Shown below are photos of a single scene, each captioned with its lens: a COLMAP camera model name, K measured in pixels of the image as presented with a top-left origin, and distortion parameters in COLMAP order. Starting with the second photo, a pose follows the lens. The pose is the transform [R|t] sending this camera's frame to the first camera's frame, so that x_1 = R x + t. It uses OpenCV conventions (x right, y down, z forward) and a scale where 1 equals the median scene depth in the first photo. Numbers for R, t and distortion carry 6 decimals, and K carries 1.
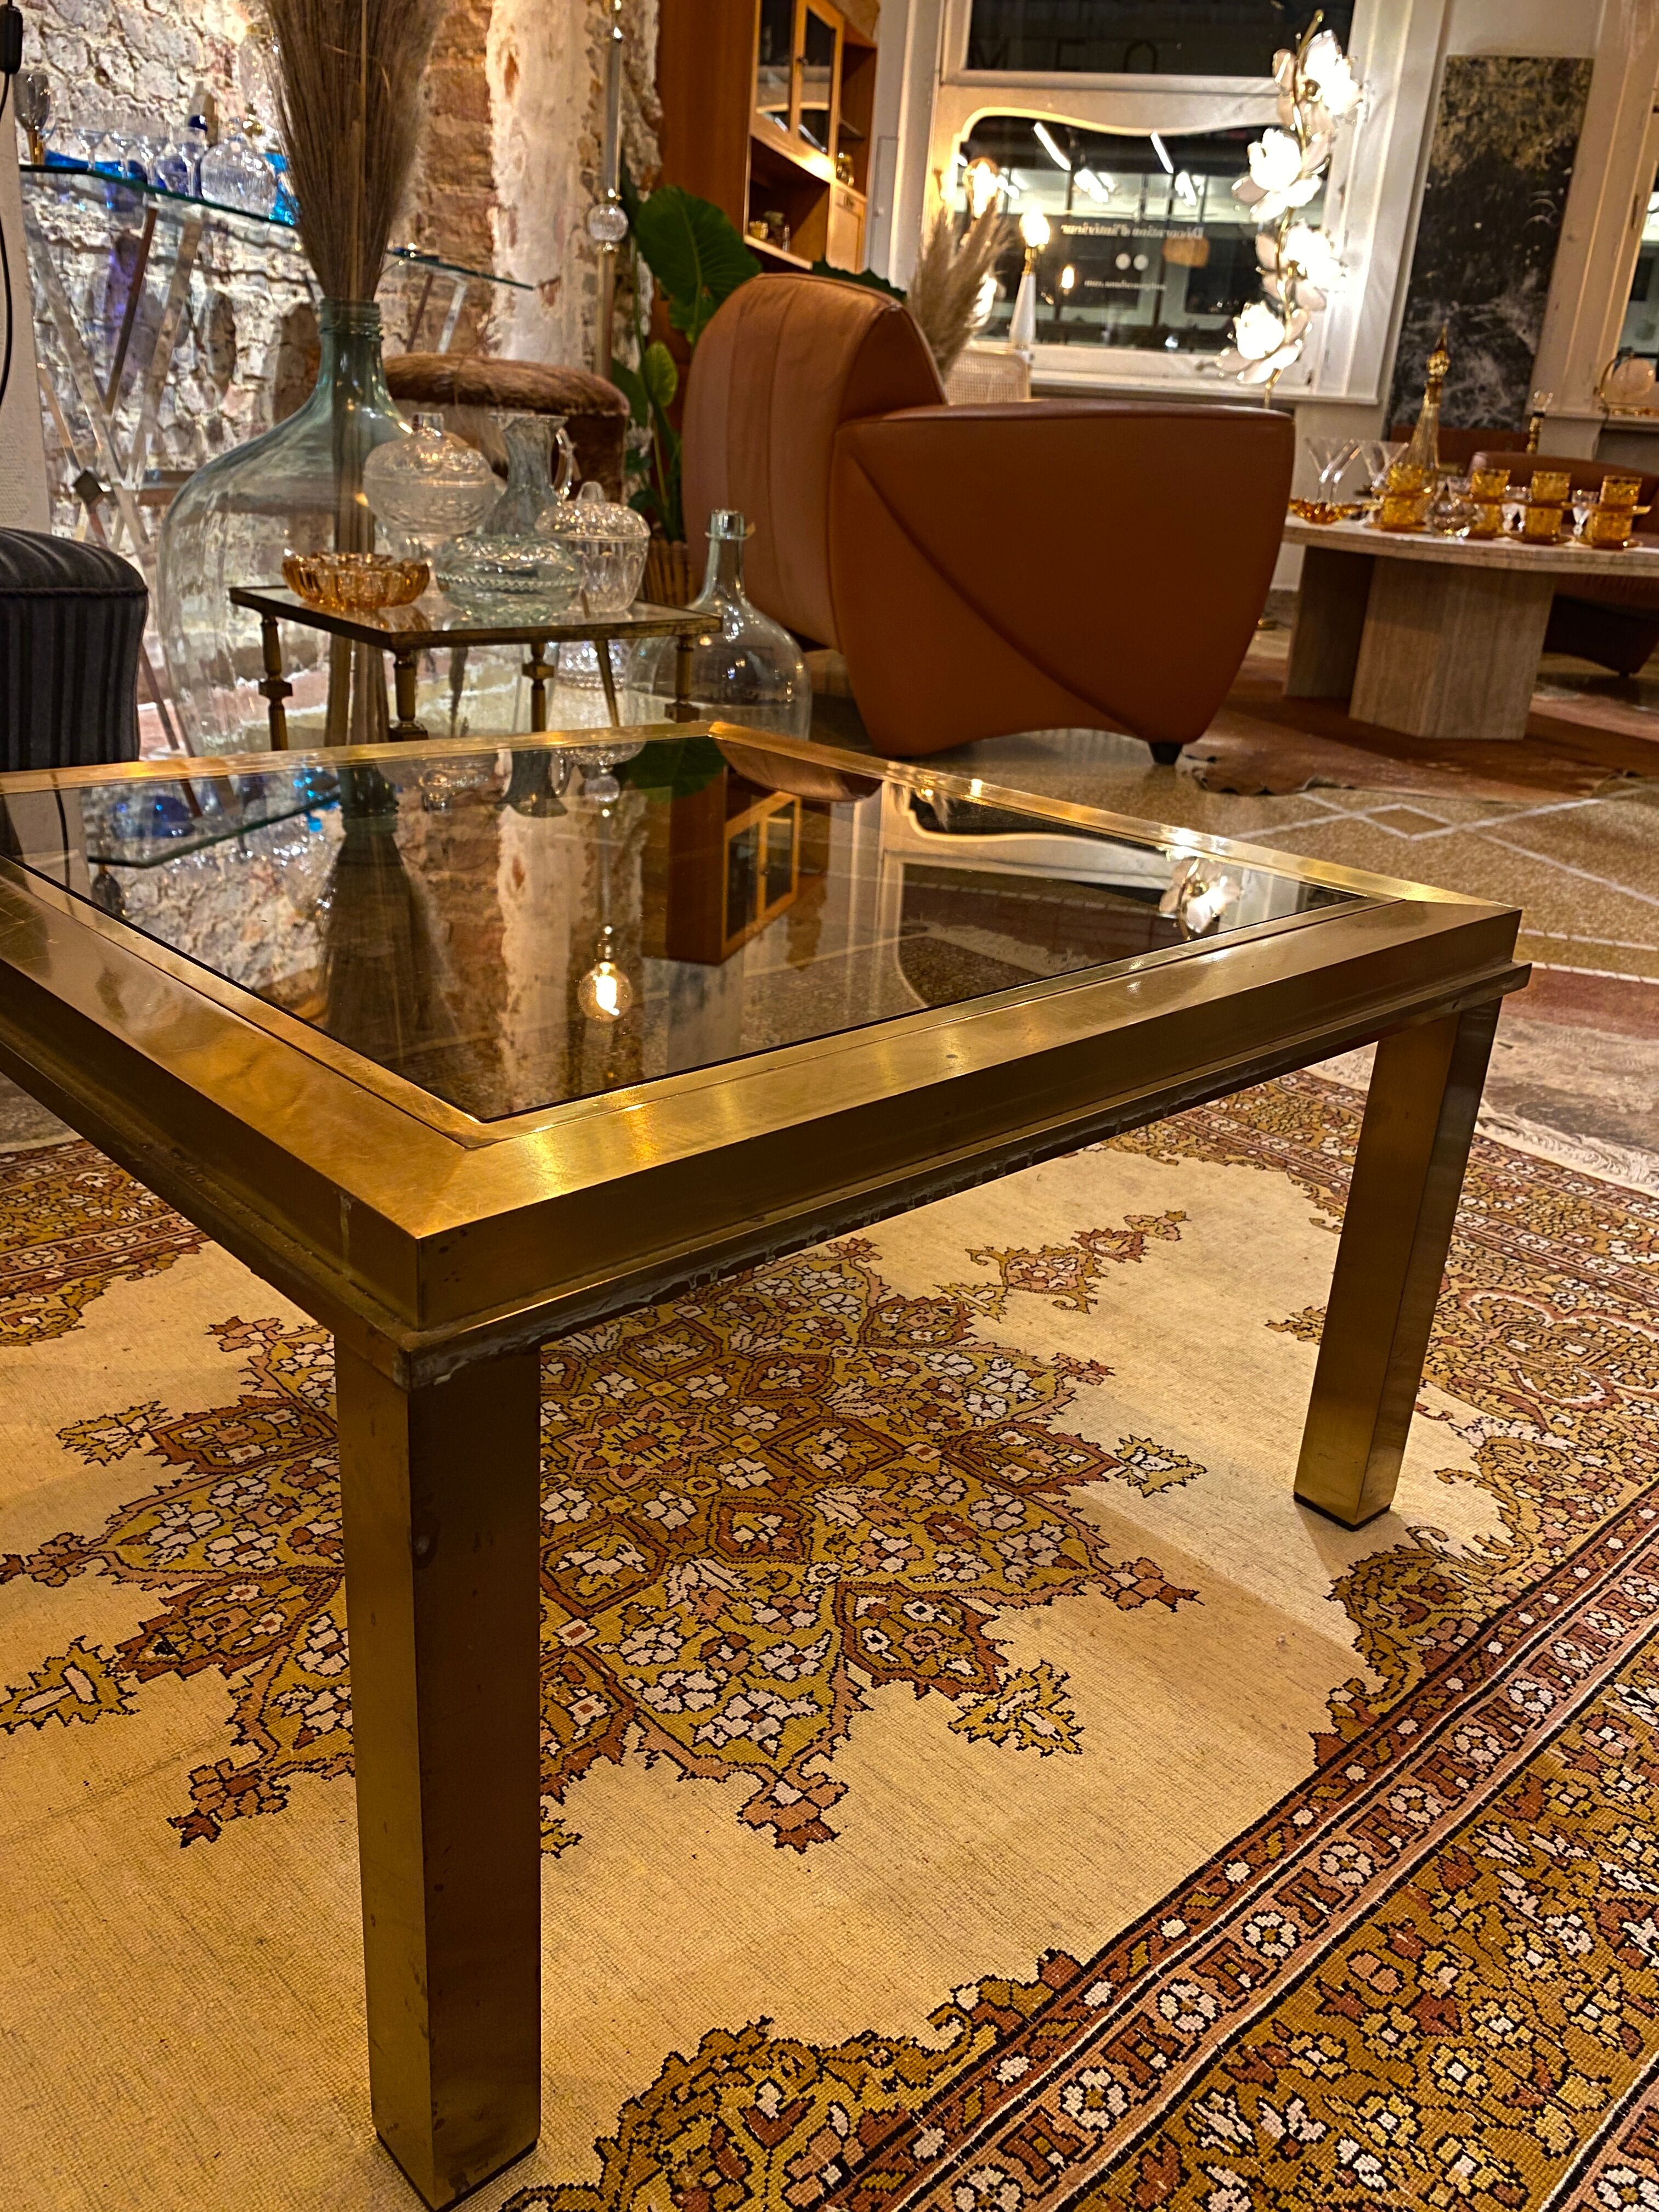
lens RADIAL K [[1693.6, 0, 833.9], [0, 1693.6, 1098.9], [0, 0, 1]] dist [0.018290, -0.023673]
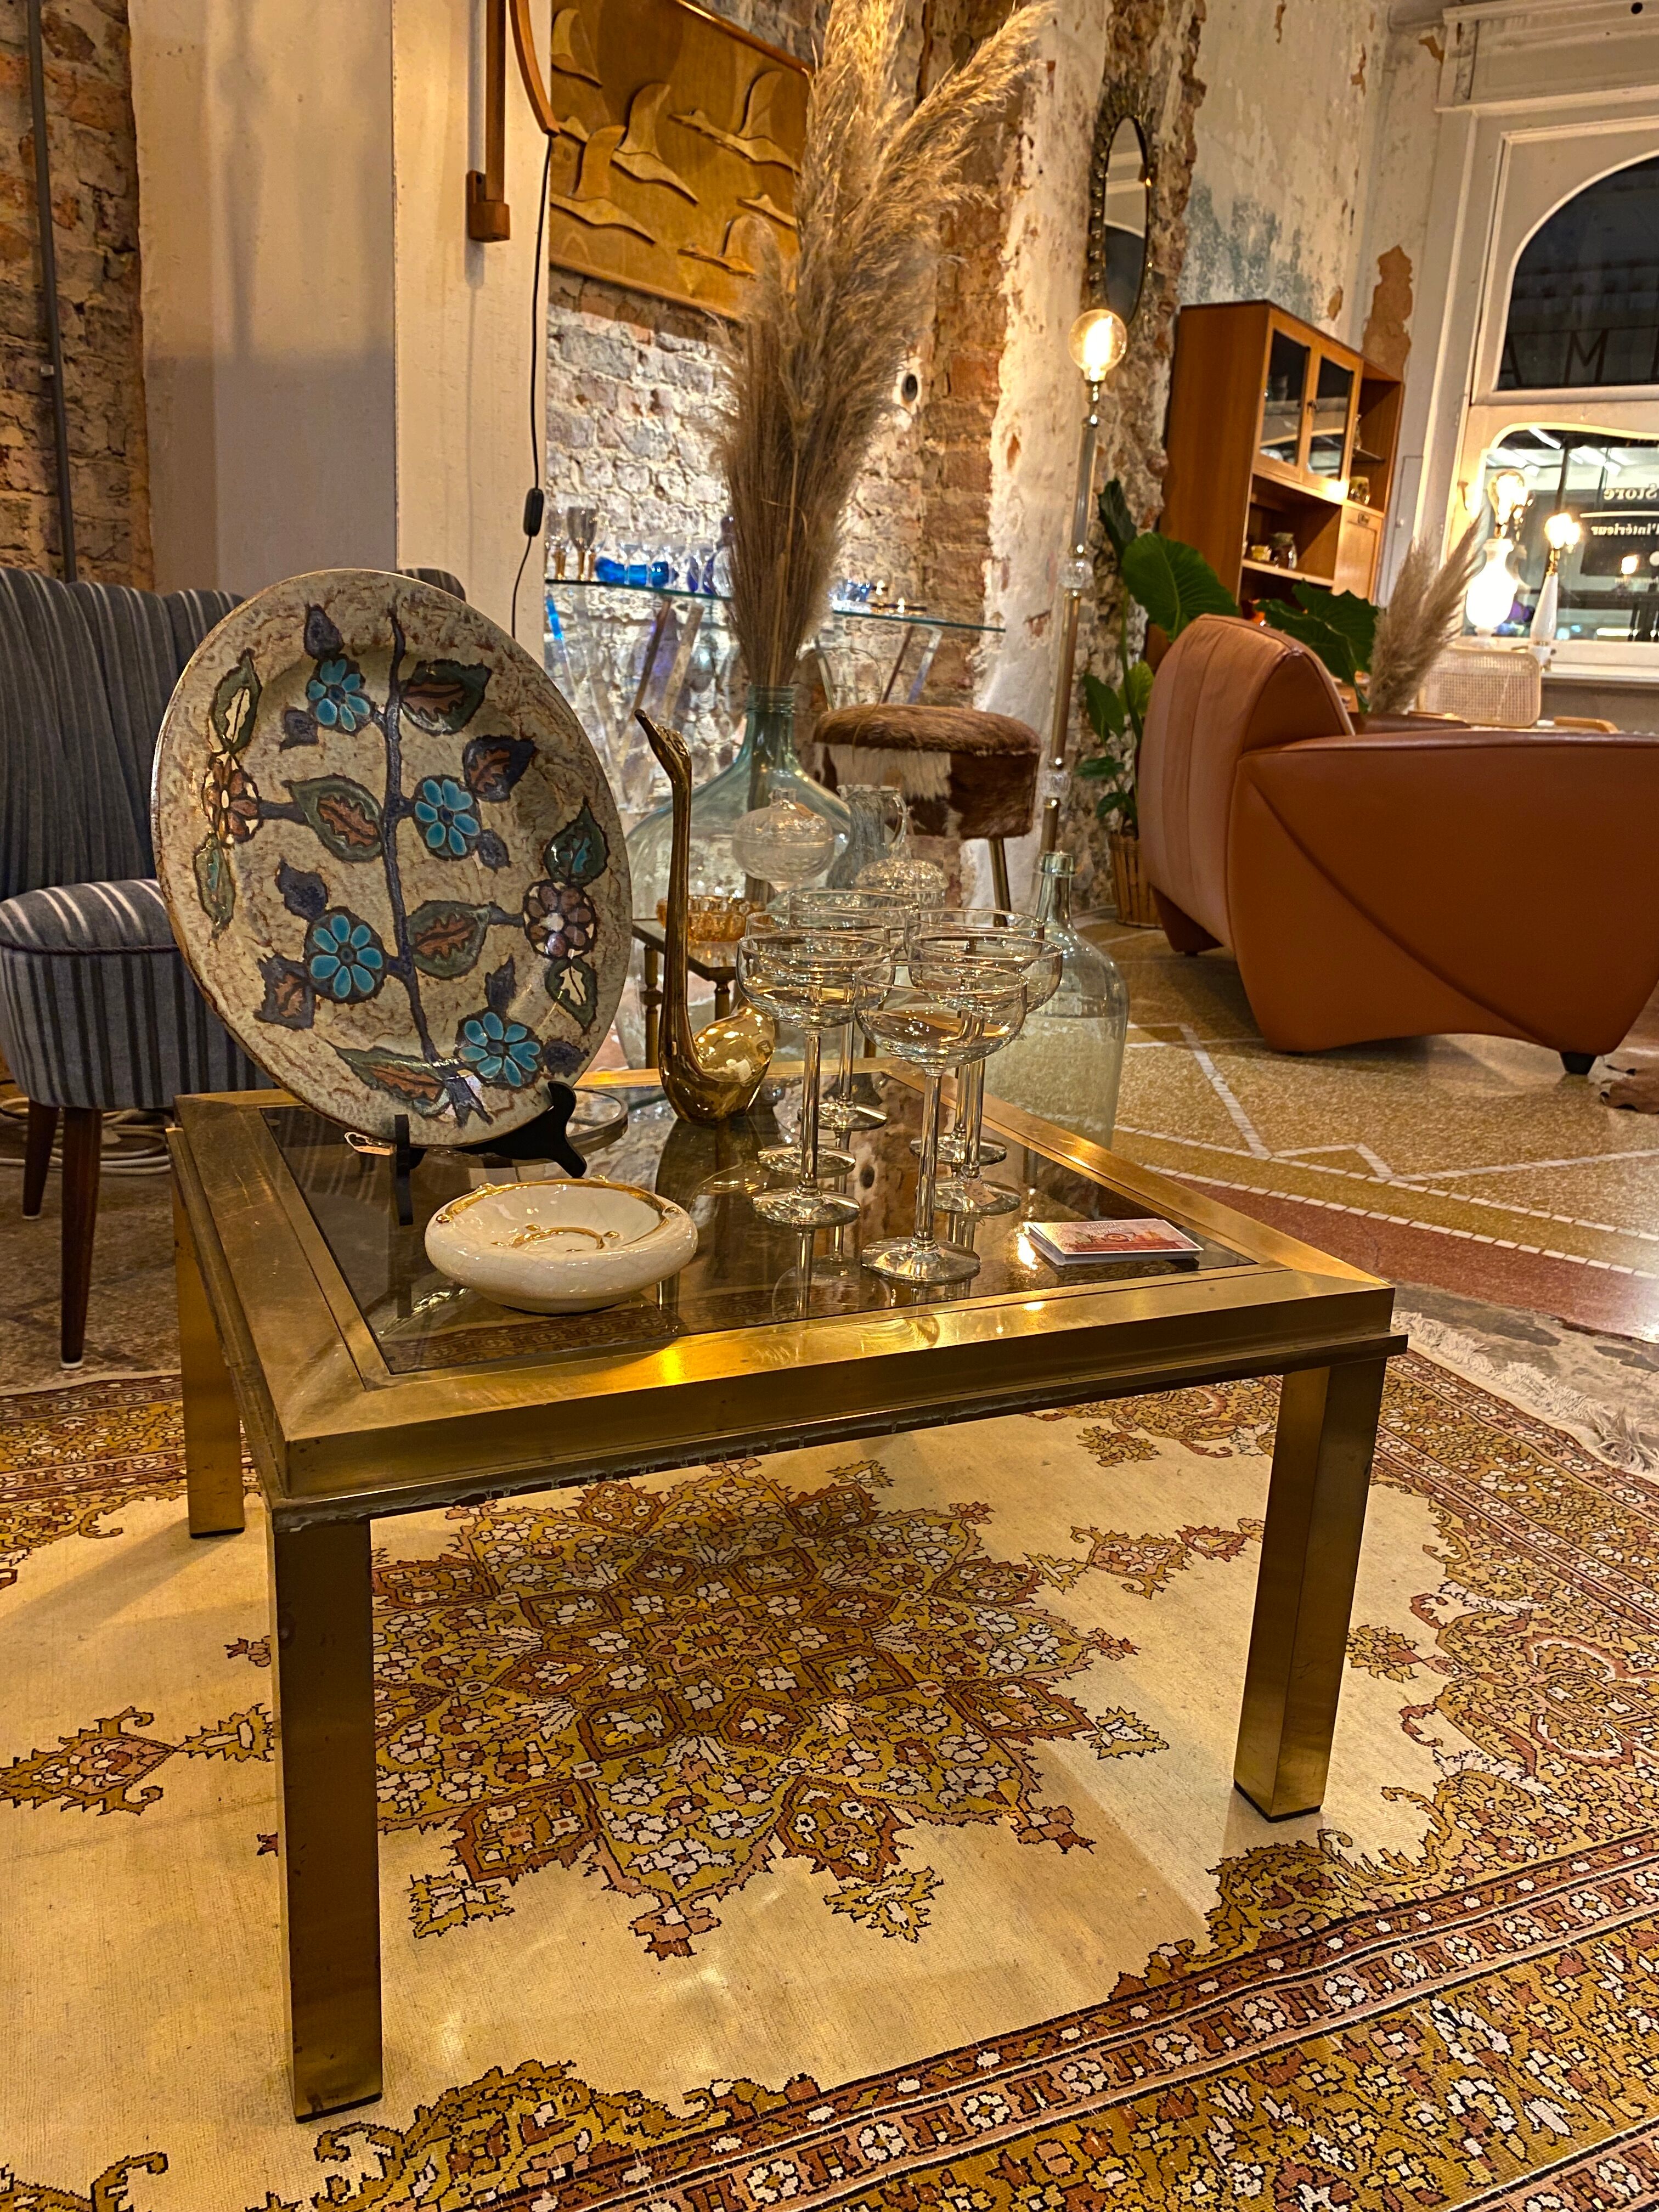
lens RADIAL K [[1688.0, 0, 833.1], [0, 1688.0, 1107.1], [0, 0, 1]] dist [0.020676, -0.023995]
pose [[0.945274, 0.064497, -0.319840, 0.391282], [-0.107760, 0.986974, -0.119455, -0.051505], [0.307969, 0.147384, 0.939911, -0.229839]]
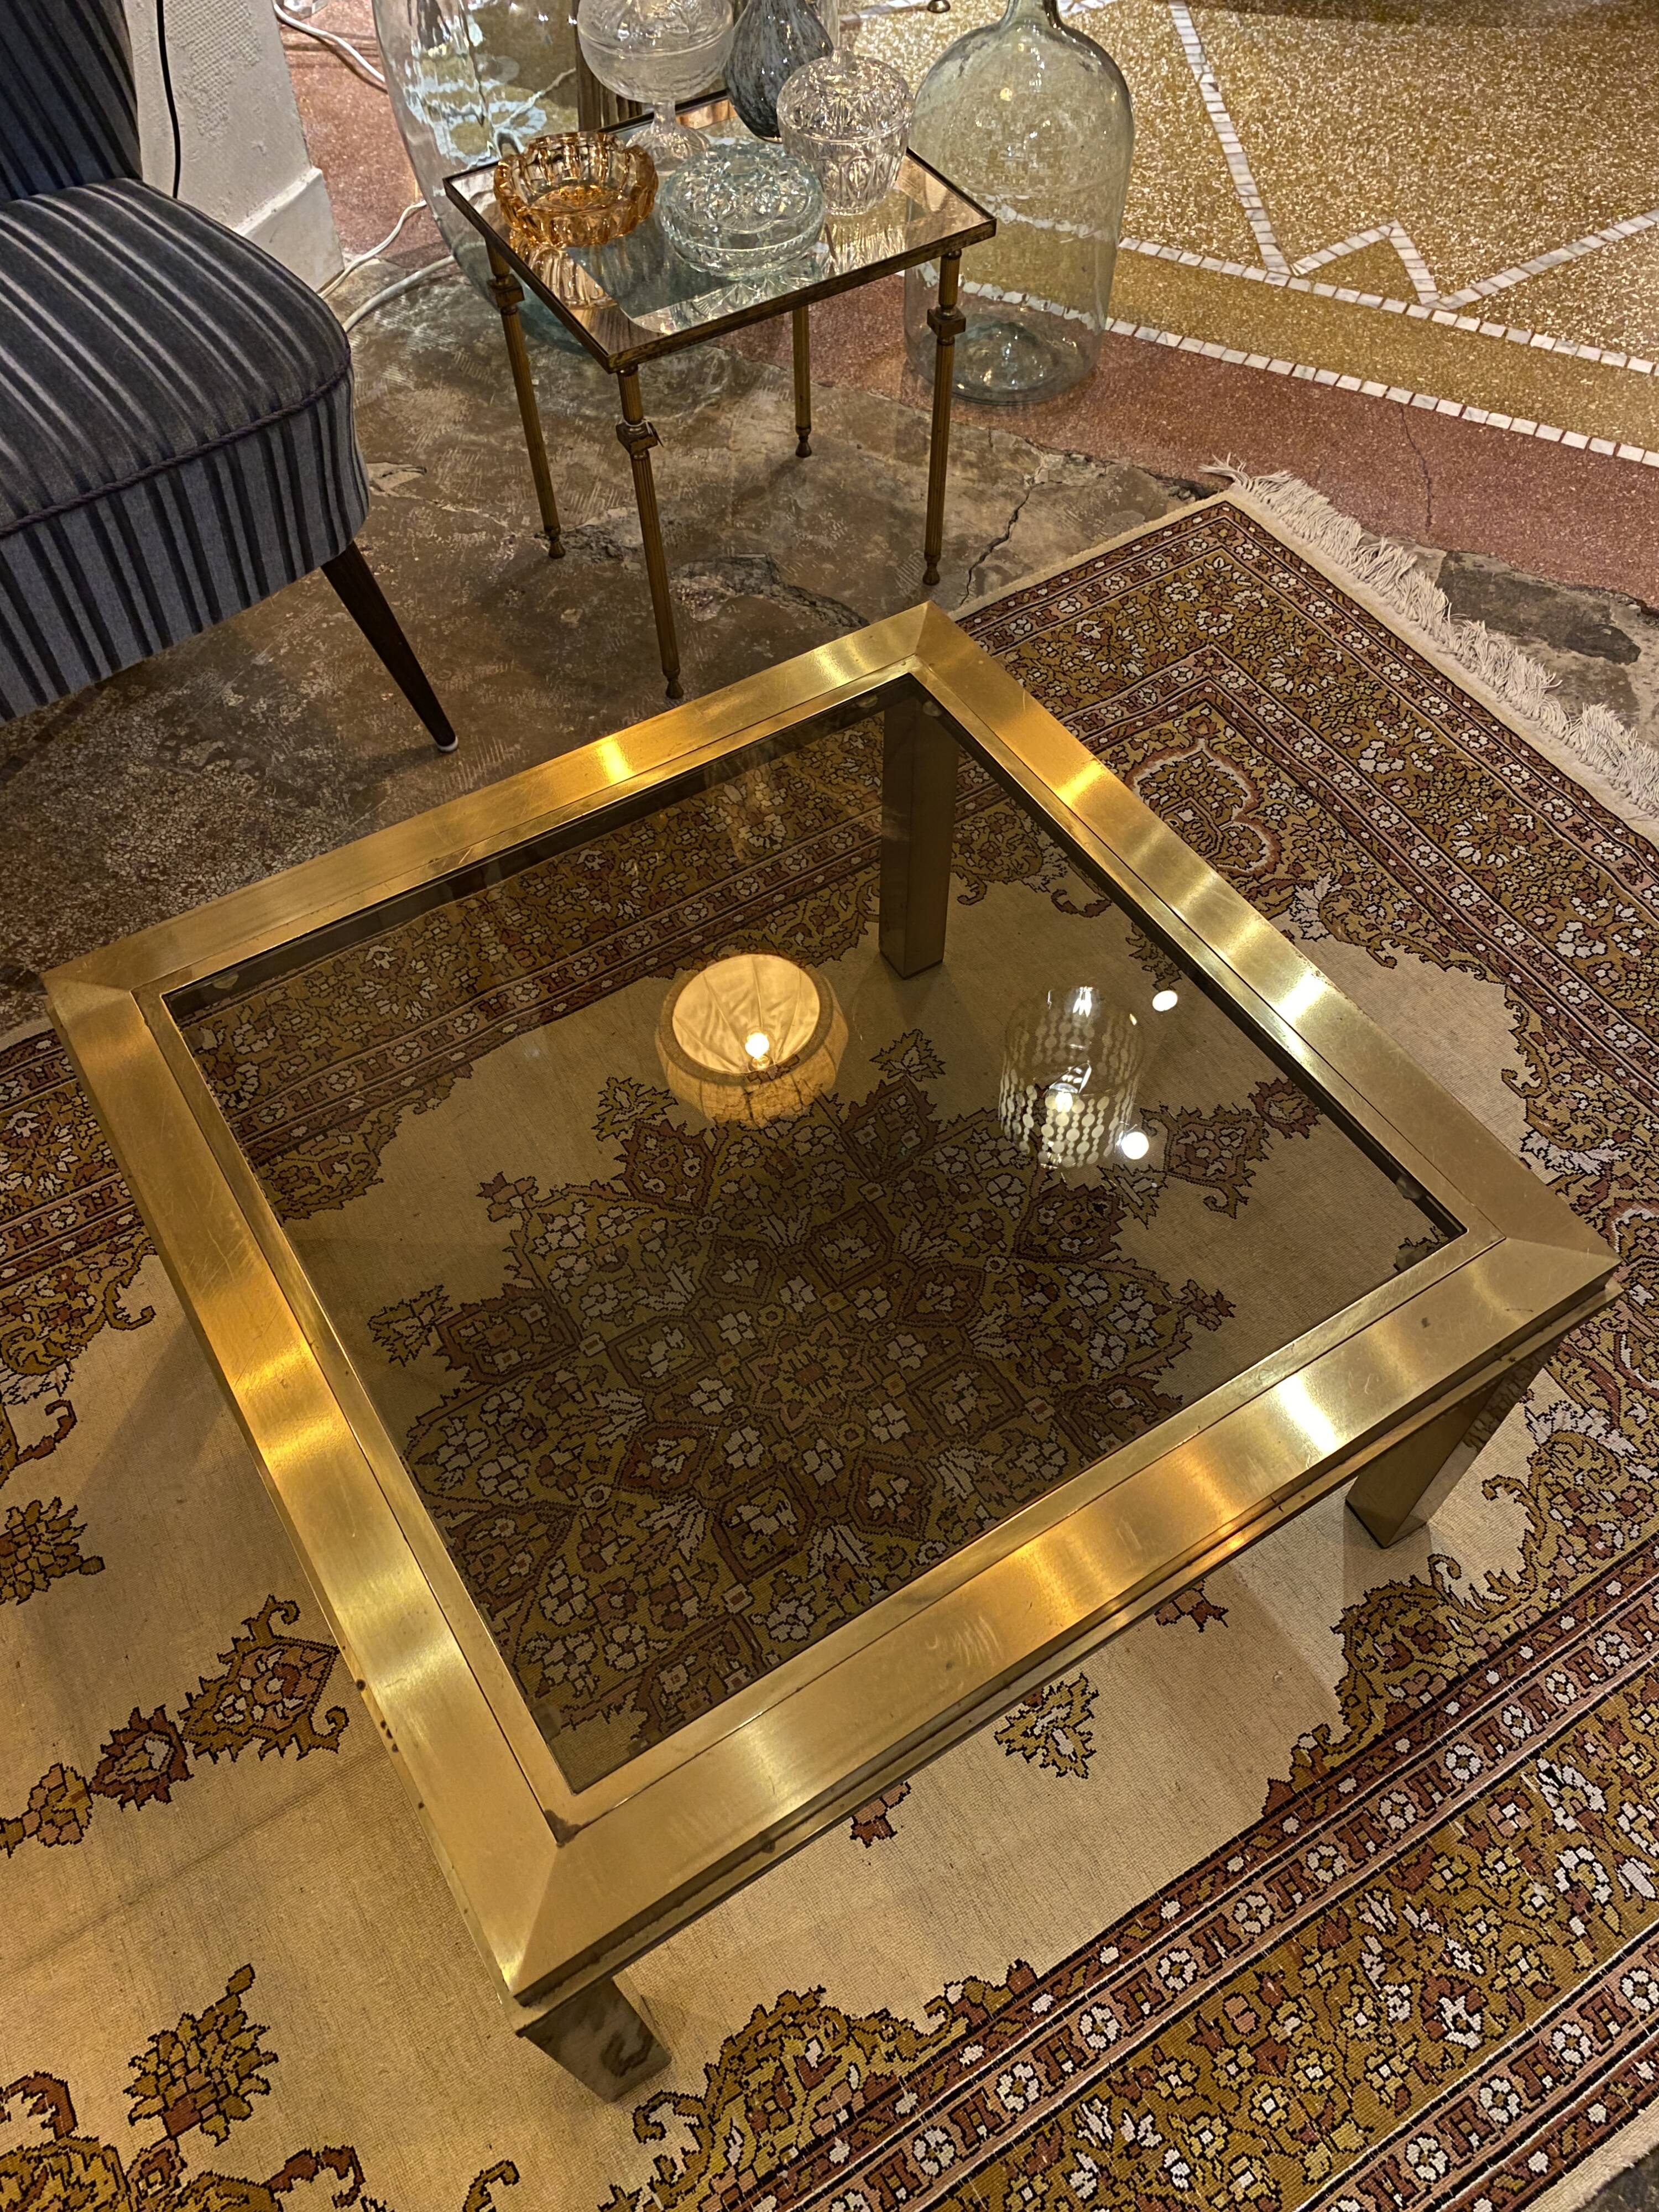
lens RADIAL K [[1688.0, 0, 836.0], [0, 1688.0, 1090.7], [0, 0, 1]] dist [0.020676, -0.023995]
pose [[0.977560, 0.119819, -0.173262, 0.104664], [-0.006895, 0.840242, 0.542168, -0.721931], [0.210544, -0.528807, 0.822213, 0.115248]]
